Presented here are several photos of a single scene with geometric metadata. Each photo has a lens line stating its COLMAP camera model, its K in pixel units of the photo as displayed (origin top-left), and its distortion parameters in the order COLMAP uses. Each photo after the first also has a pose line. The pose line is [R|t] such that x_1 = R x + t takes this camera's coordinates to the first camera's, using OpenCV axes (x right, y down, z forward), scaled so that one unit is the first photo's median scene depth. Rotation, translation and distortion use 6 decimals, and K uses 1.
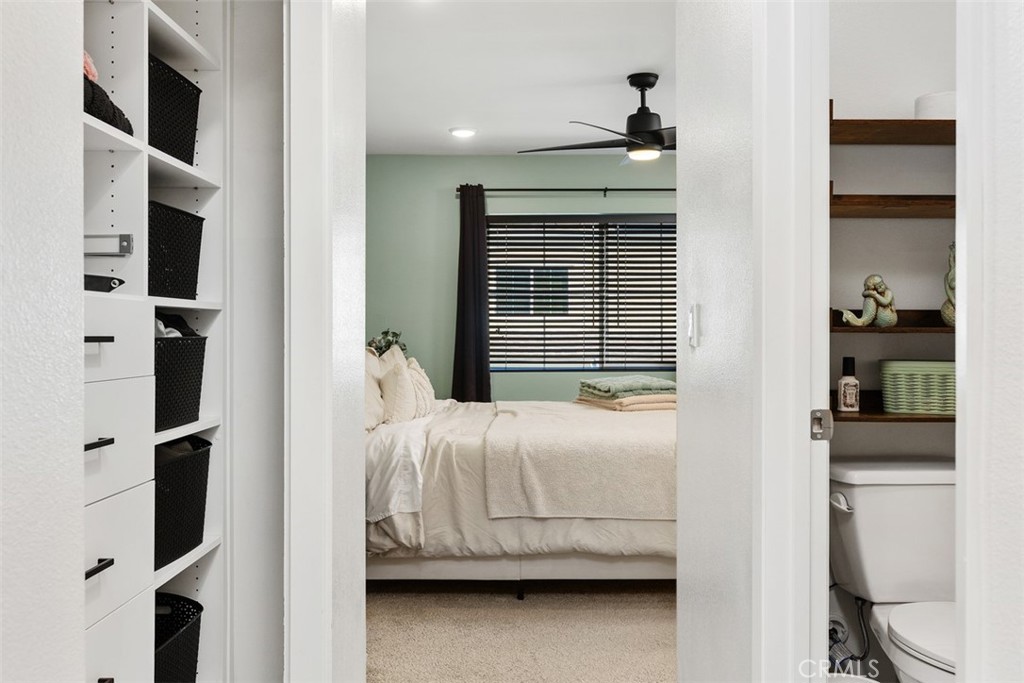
lens RADIAL K [[805.0, 0, 509.3], [0, 805.0, 341.9], [0, 0, 1]] dist [0.008128, 0.000699]
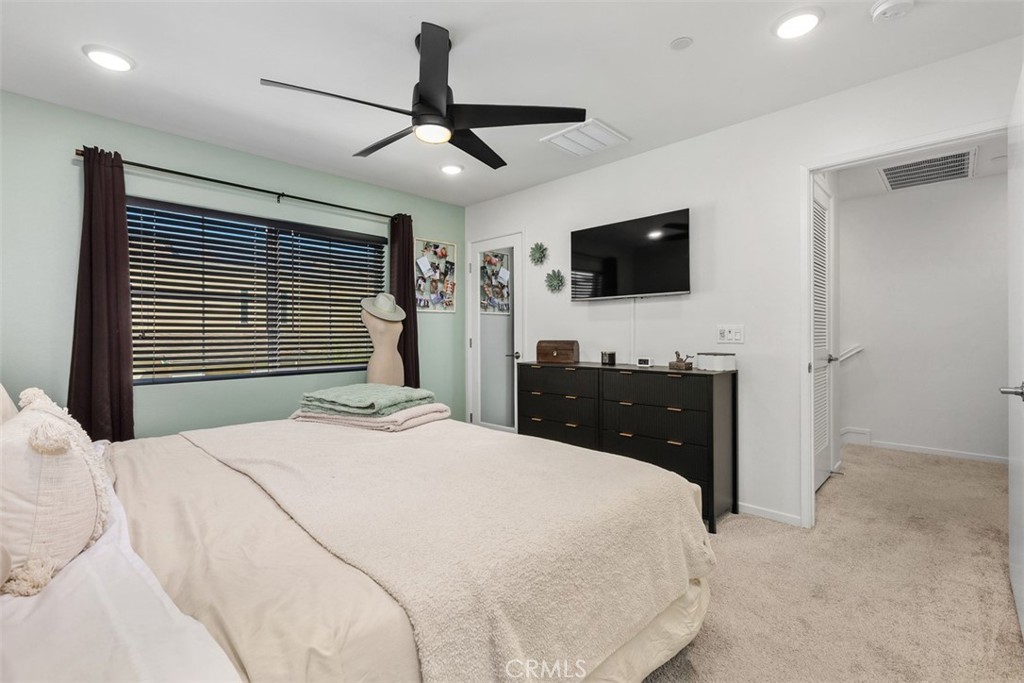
lens RADIAL K [[445.5, 0, 505.2], [0, 445.5, 338.1], [0, 0, 1]] dist [0.001158, 0.000348]
pose [[0.700779, -0.007391, 0.713340, -0.082546], [0.008687, 0.999961, 0.001827, -0.009058], [-0.713325, 0.004916, 0.700816, 0.411155]]
